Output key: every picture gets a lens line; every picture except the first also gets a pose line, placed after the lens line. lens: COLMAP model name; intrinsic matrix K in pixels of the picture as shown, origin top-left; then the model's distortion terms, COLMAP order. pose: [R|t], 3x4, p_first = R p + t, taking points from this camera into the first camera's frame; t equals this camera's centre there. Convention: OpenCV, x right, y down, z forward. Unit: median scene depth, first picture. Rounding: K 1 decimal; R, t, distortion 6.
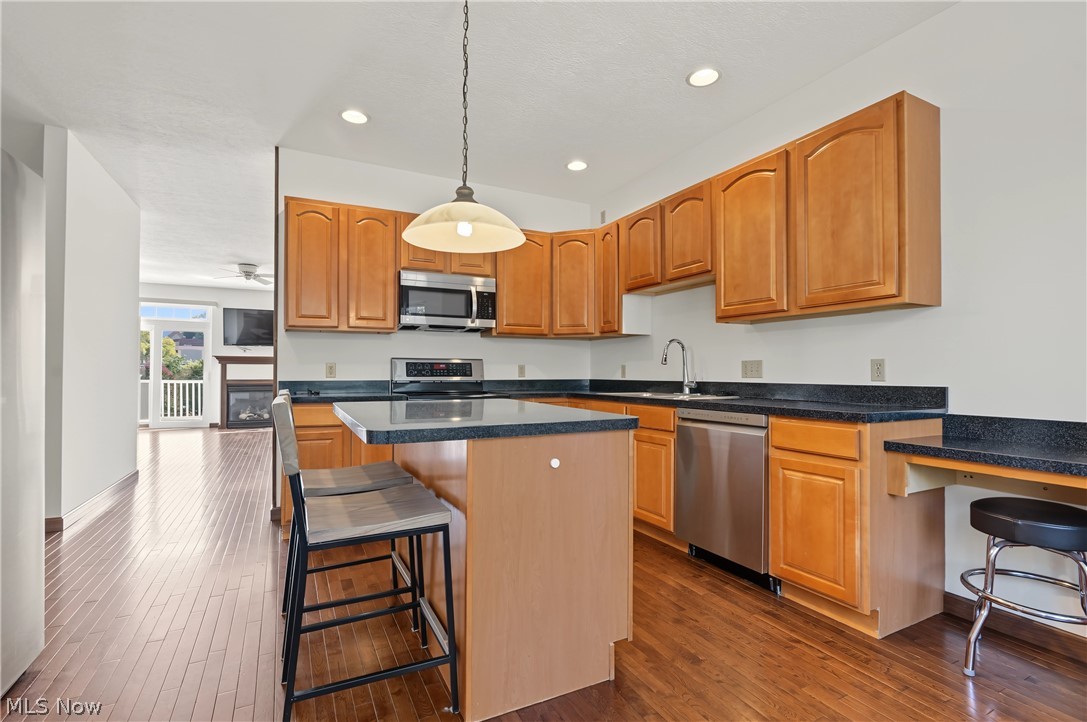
lens RADIAL K [[505.9, 0, 543.5], [0, 505.9, 361.0], [0, 0, 1]] dist [-0.002565, -0.000369]
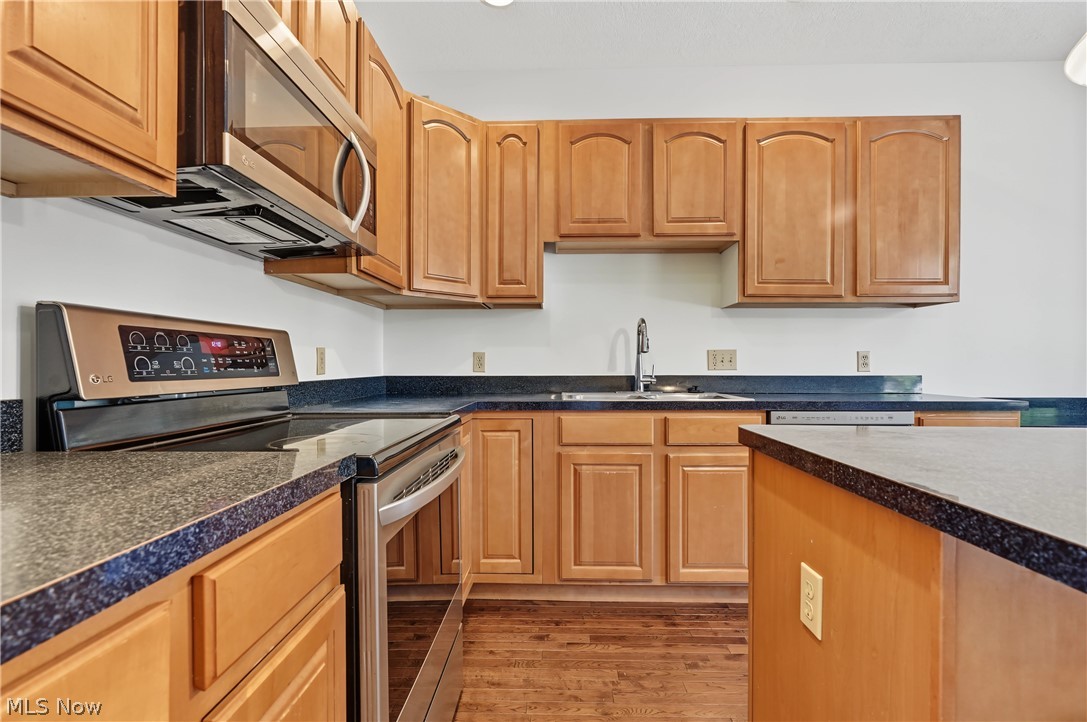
lens RADIAL K [[480.3, 0, 543.5], [0, 480.3, 361.0], [0, 0, 1]] dist [-0.012485, 0.000098]
pose [[0.494267, 0.004341, 0.869299, -0.410670], [-0.018992, 0.999803, 0.005806, 0.016994], [-0.869103, -0.019380, 0.494252, 0.774593]]
